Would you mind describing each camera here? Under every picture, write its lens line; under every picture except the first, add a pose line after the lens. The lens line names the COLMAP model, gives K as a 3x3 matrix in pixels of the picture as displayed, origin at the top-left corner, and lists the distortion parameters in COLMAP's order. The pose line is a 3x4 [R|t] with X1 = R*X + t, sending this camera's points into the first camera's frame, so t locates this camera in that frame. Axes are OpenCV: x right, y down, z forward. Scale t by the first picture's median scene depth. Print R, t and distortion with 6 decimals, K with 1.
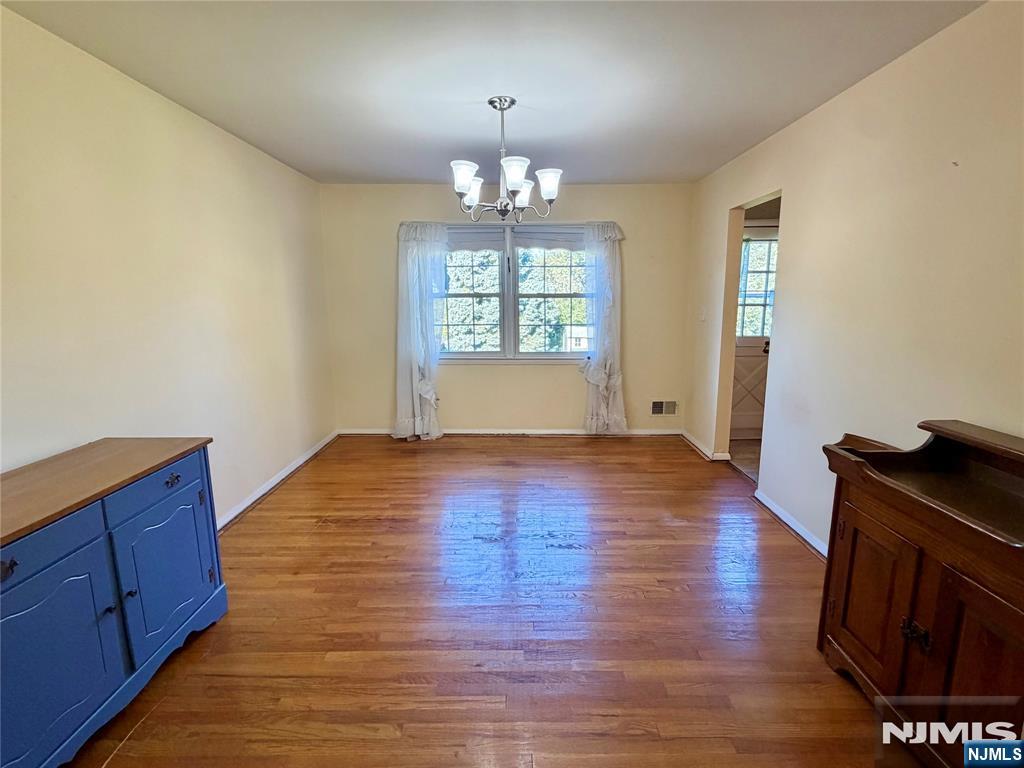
lens RADIAL K [[503.4, 0, 509.4], [0, 503.4, 385.4], [0, 0, 1]] dist [0.002003, 0.000225]
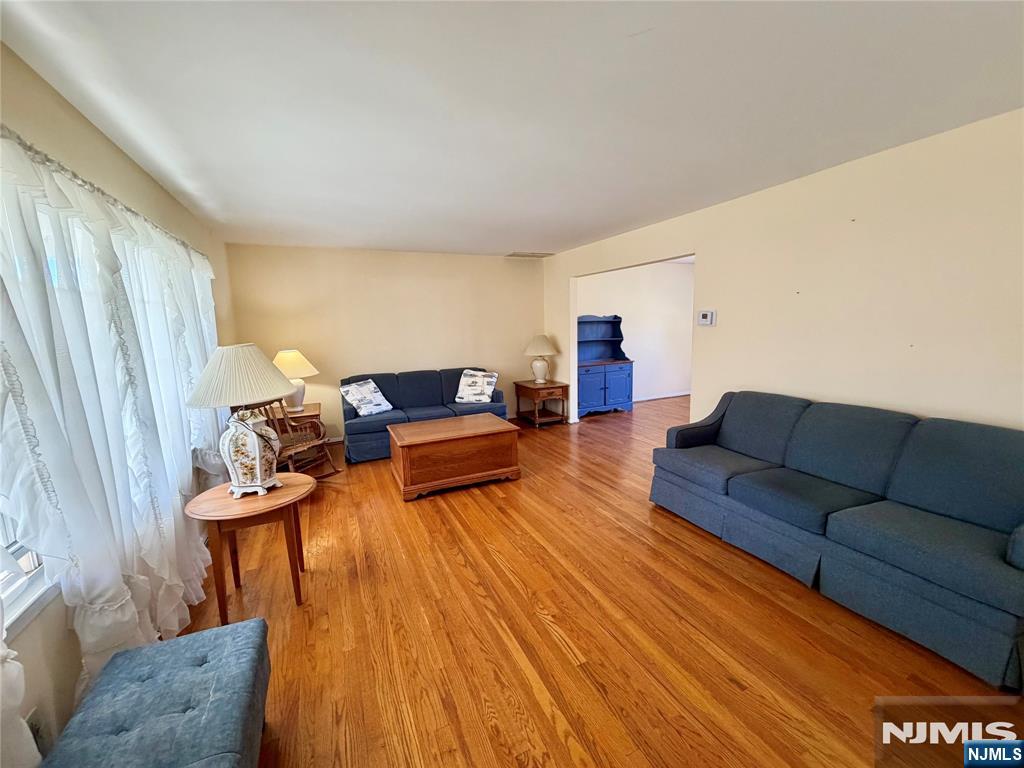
lens RADIAL K [[407.5, 0, 513.7], [0, 407.5, 385.6], [0, 0, 1]] dist [0.001041, -0.000118]
pose [[0.429136, 0.127651, -0.894174, 0.766130], [-0.134144, 0.987992, 0.076666, 0.071266], [0.893223, 0.087048, 0.441106, -0.496186]]
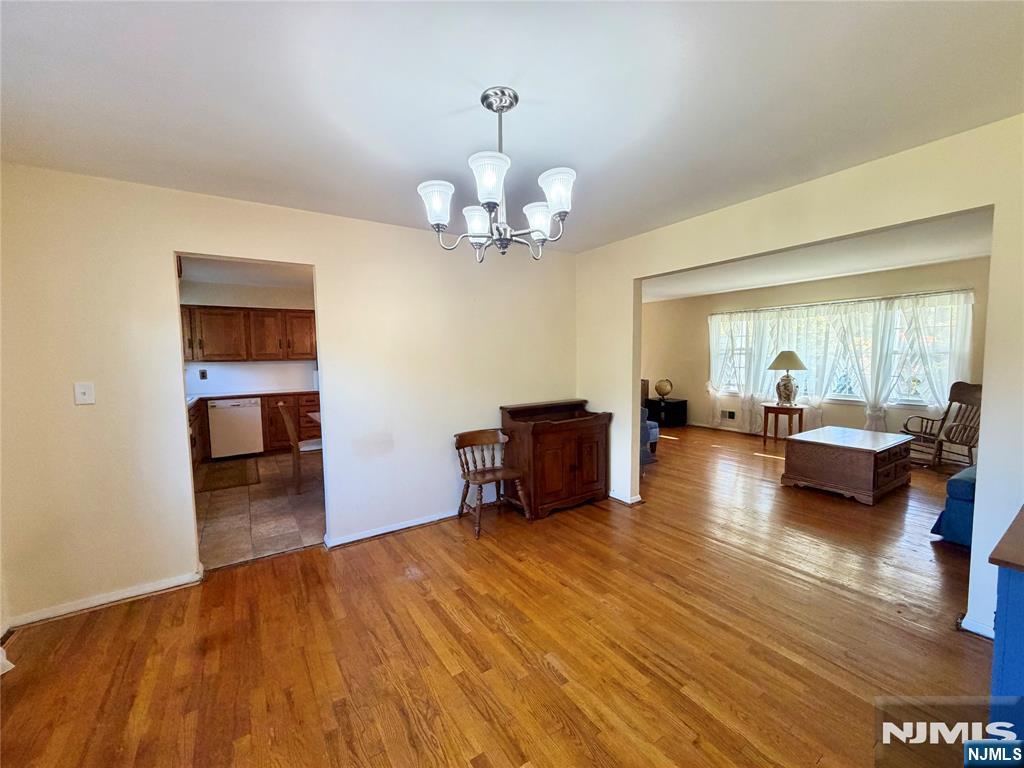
lens RADIAL K [[407.5, 0, 505.0], [0, 407.5, 383.7], [0, 0, 1]] dist [0.001041, -0.000118]
pose [[-0.551234, -0.048379, 0.832947, -0.304716], [0.163534, 0.972689, 0.164720, -0.144605], [-0.818168, 0.227014, -0.528267, 0.787884]]
